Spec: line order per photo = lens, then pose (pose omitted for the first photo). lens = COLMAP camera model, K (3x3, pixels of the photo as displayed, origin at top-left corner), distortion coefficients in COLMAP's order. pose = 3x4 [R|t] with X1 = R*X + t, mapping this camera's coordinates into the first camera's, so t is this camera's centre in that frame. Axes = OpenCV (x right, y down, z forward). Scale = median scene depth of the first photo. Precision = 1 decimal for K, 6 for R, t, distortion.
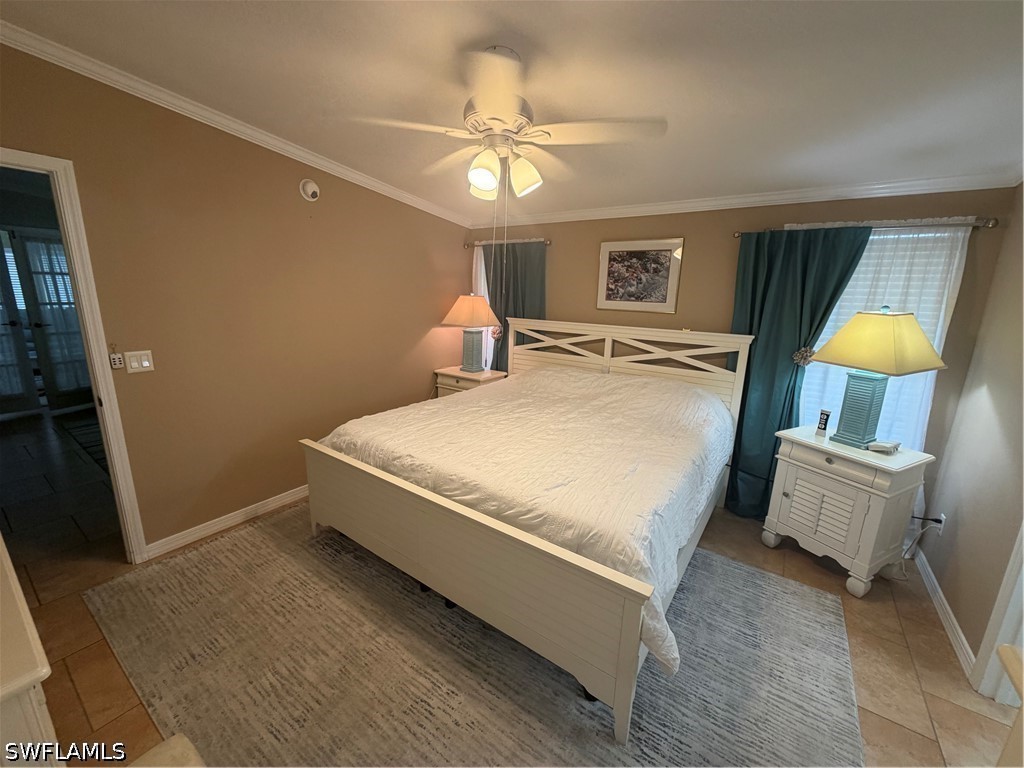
lens RADIAL K [[407.3, 0, 515.0], [0, 407.3, 384.2], [0, 0, 1]] dist [-0.000366, -0.000267]
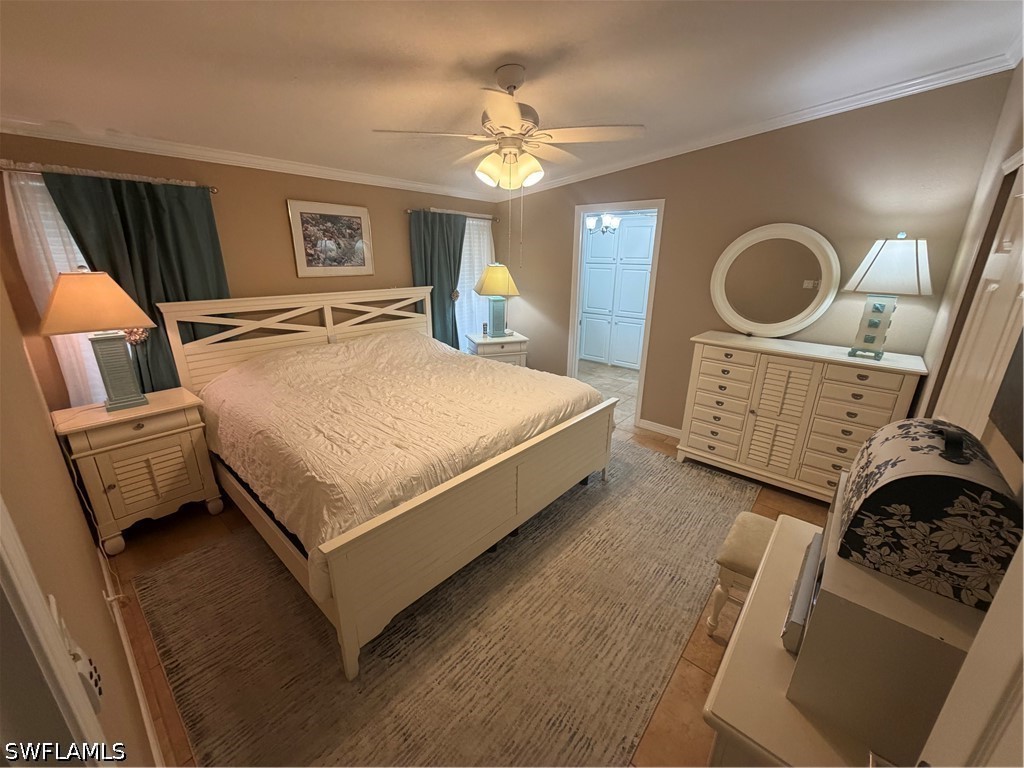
lens RADIAL K [[407.3, 0, 515.0], [0, 407.3, 384.2], [0, 0, 1]] dist [-0.000366, -0.000267]
pose [[0.102780, -0.329940, 0.938390, -0.799842], [0.214356, 0.928567, 0.303009, -0.161473], [-0.971333, 0.170006, 0.166163, 0.509132]]
